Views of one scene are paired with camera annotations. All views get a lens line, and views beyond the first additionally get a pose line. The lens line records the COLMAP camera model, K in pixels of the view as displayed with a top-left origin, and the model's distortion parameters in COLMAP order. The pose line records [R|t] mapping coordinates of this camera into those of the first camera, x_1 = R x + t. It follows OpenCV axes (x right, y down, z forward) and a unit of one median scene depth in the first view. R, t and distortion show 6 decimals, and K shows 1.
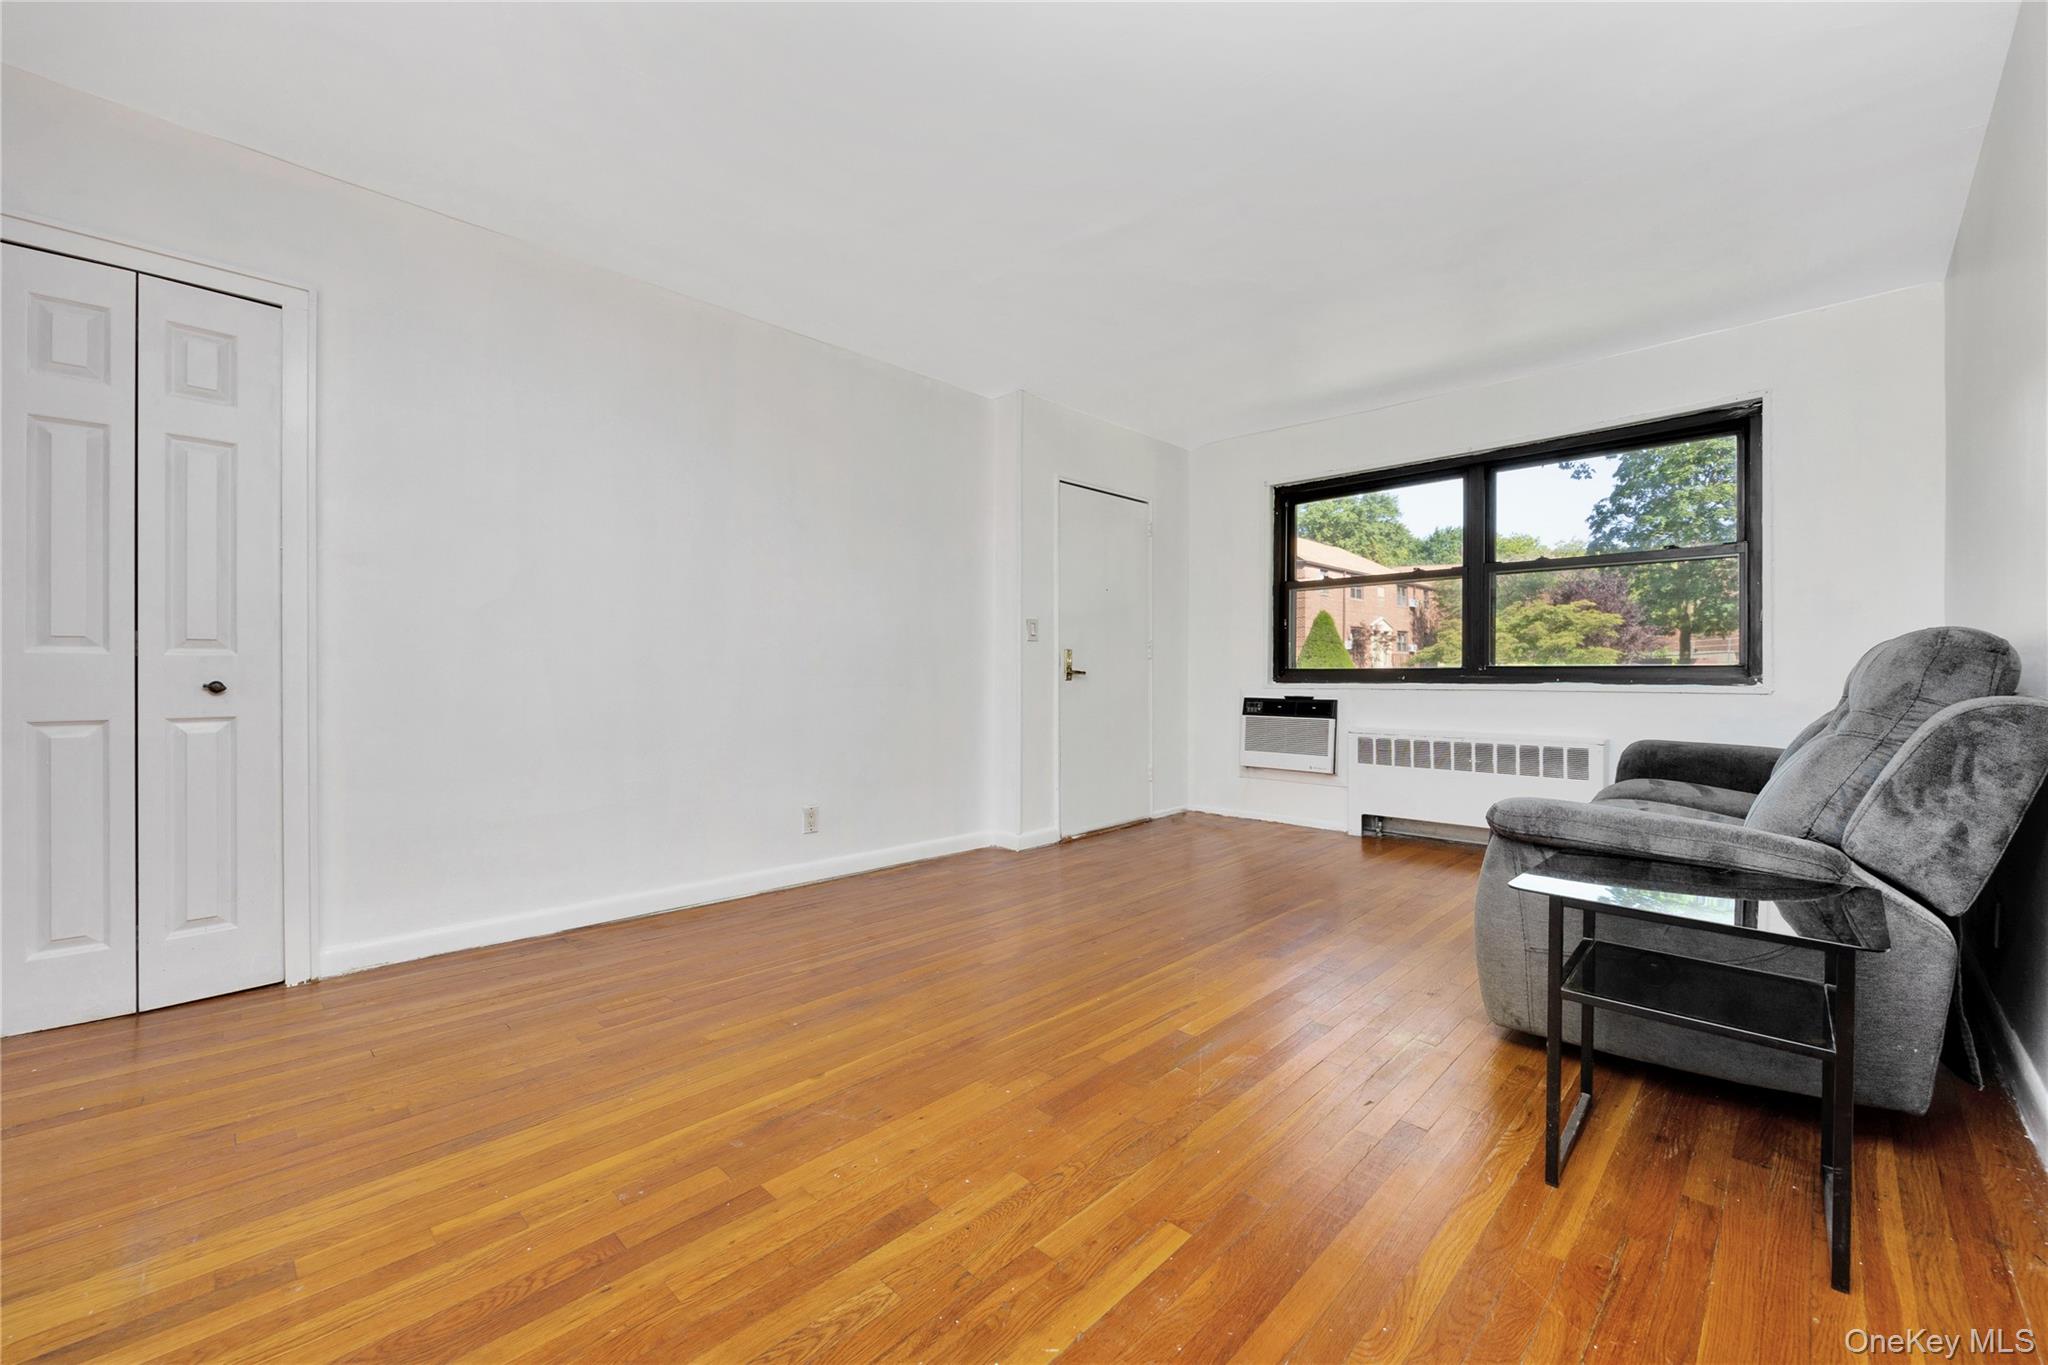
lens RADIAL K [[818.8, 0, 1024.0], [0, 818.8, 682.5], [0, 0, 1]] dist [-0.002237, -0.000268]
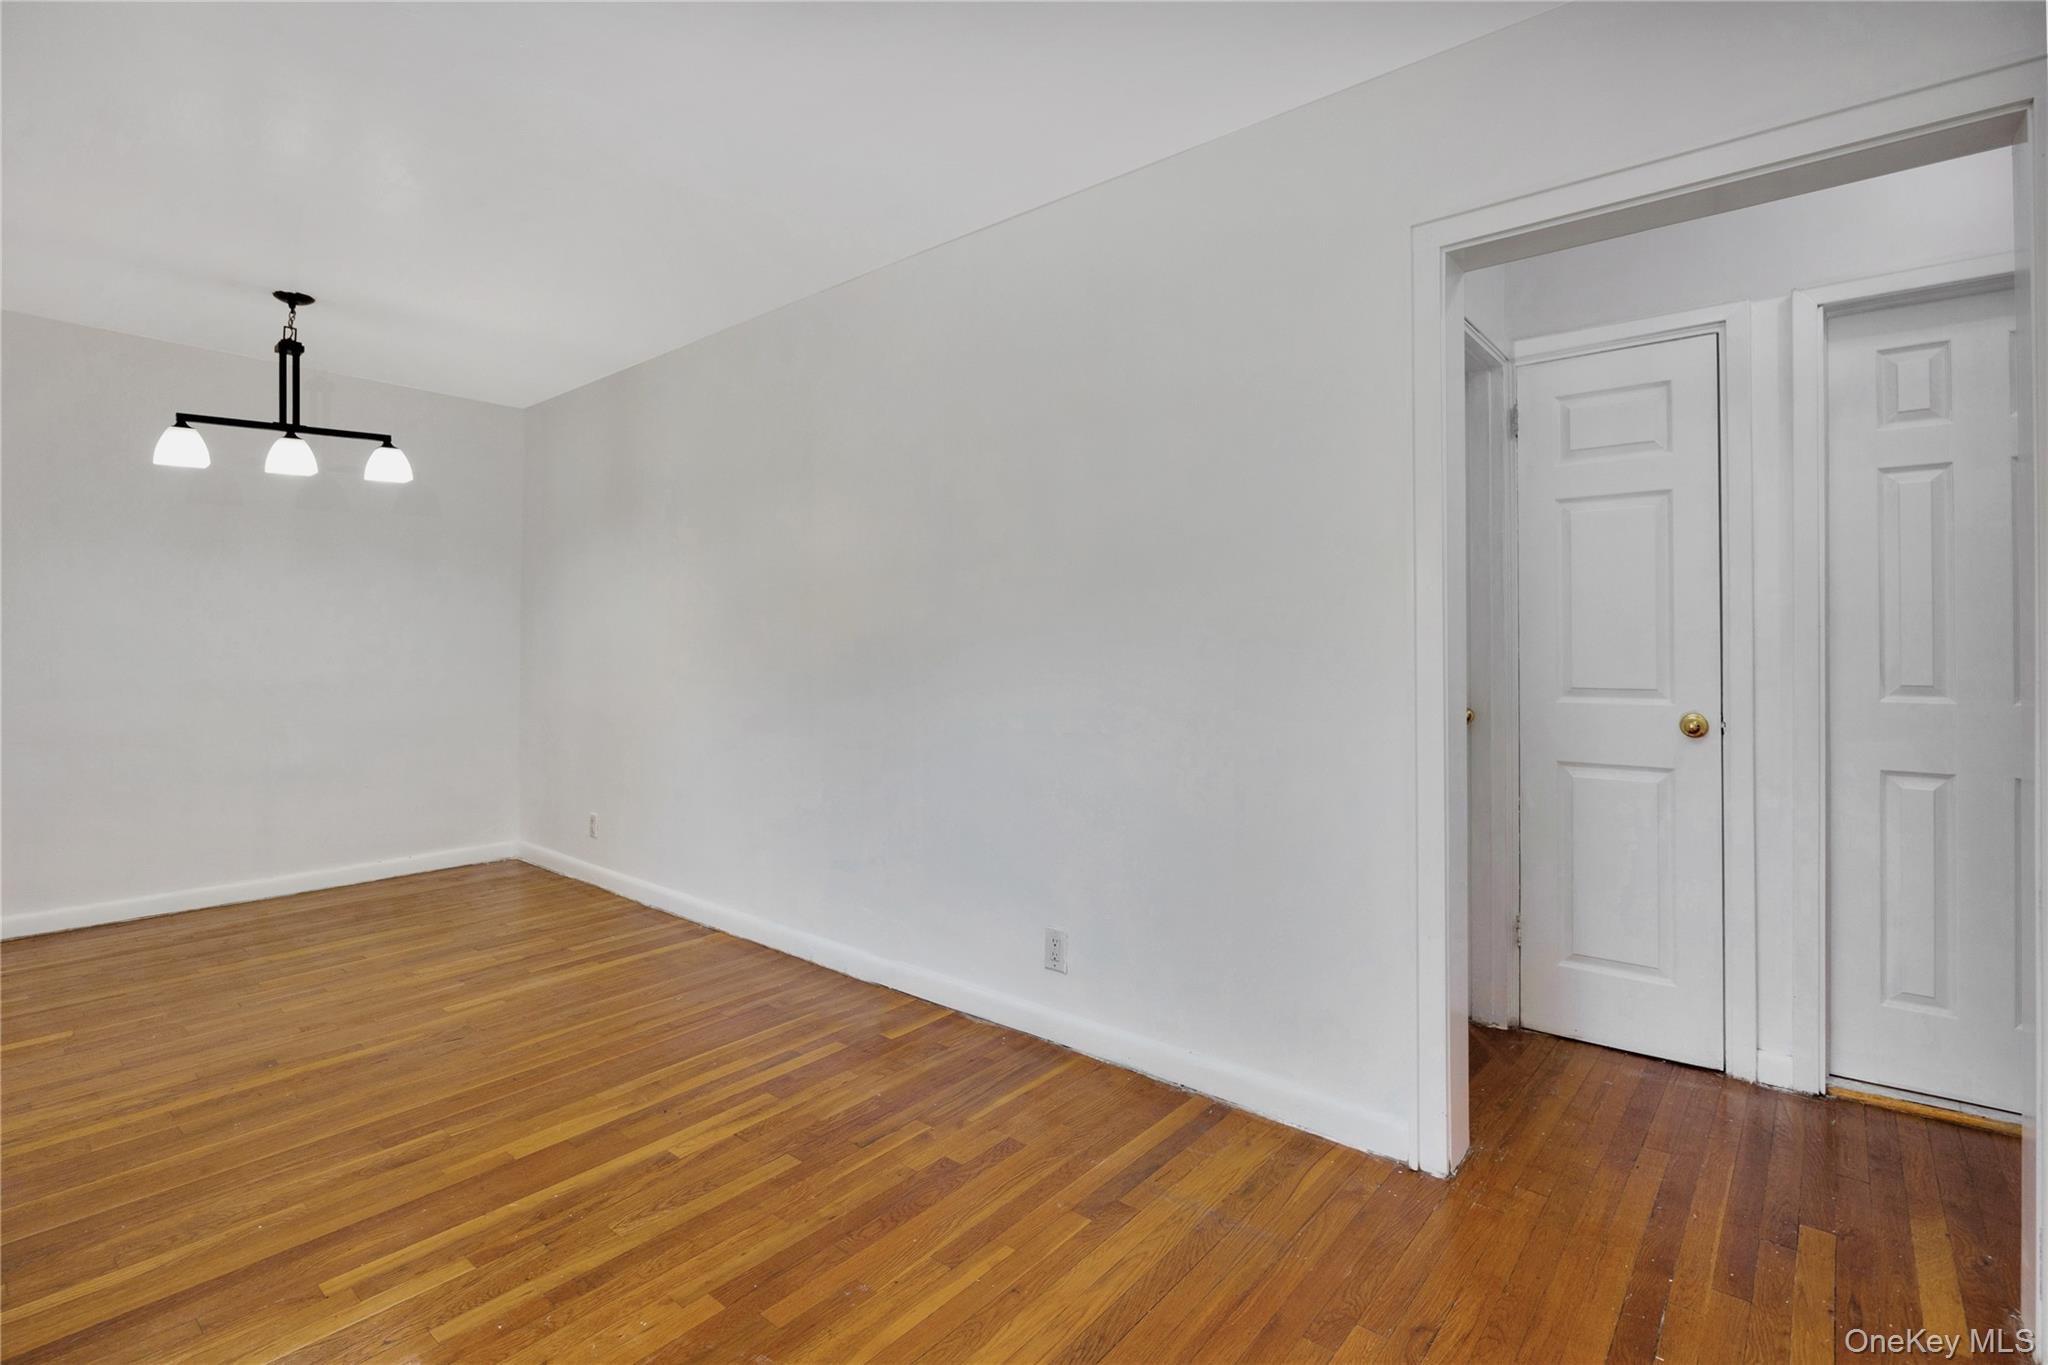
lens RADIAL K [[932.7, 0, 1020.0], [0, 932.7, 643.8], [0, 0, 1]] dist [-0.020291, 0.001025]
pose [[-0.996712, -0.001312, -0.081018, -0.523453], [-0.001149, 0.999997, -0.002058, -0.147773], [0.081020, -0.001959, -0.996711, 1.913022]]
